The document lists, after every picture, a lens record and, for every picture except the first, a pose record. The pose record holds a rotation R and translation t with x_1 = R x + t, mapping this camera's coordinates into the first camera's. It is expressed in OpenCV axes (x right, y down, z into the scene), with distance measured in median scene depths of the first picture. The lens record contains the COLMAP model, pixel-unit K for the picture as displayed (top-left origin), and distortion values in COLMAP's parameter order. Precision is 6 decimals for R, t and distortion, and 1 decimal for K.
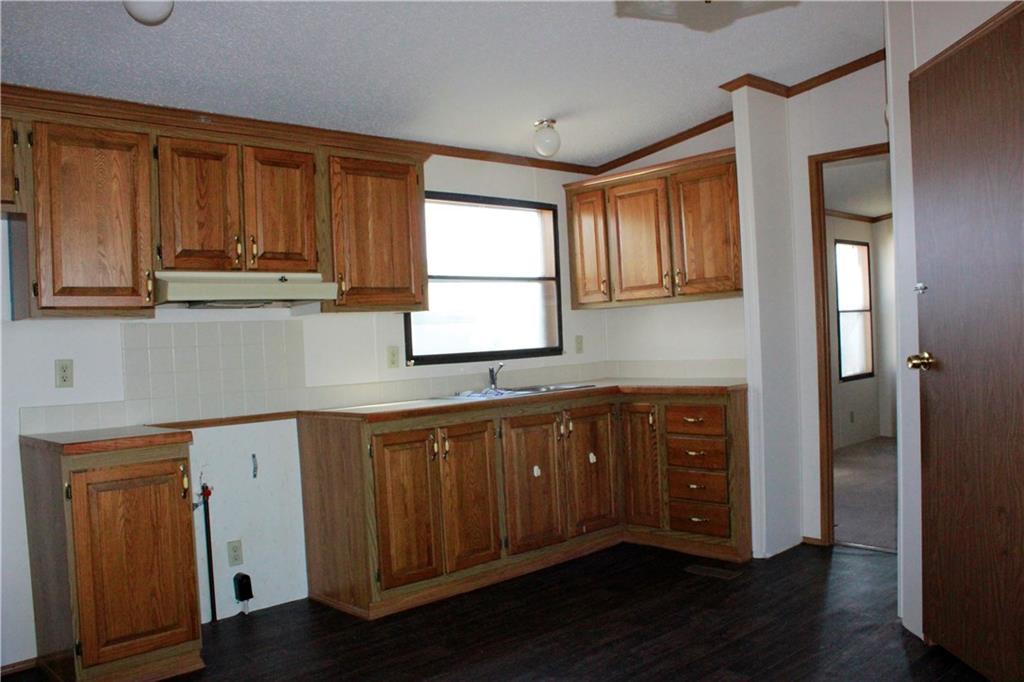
lens RADIAL K [[847.7, 0, 512.9], [0, 847.7, 353.5], [0, 0, 1]] dist [-0.173325, 0.166940]
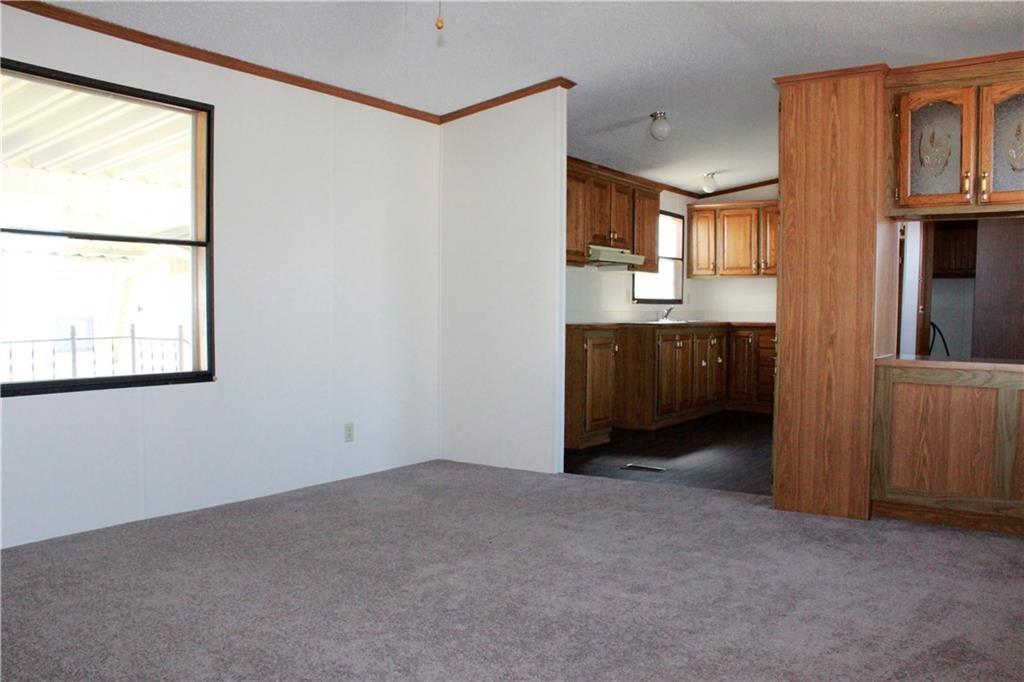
lens RADIAL K [[847.7, 0, 512.9], [0, 847.7, 353.5], [0, 0, 1]] dist [-0.173325, 0.166940]
pose [[0.976421, 0.042091, 0.211732, -0.807582], [-0.049027, 0.998416, 0.027610, 0.090395], [-0.210235, -0.037339, 0.976938, -0.751804]]
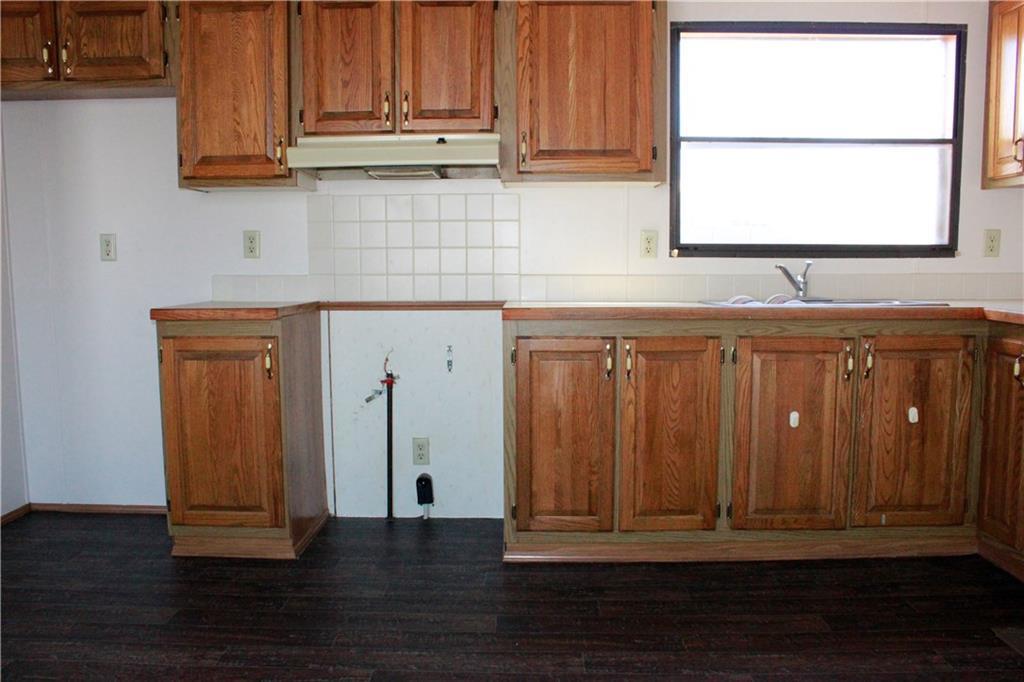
lens RADIAL K [[847.7, 0, 512.9], [0, 847.7, 353.5], [0, 0, 1]] dist [-0.173325, 0.166940]
pose [[0.715110, 0.121712, -0.688334, 0.334140], [-0.039786, 0.990215, 0.133757, 0.005932], [0.697879, -0.068265, 0.712955, 0.379714]]
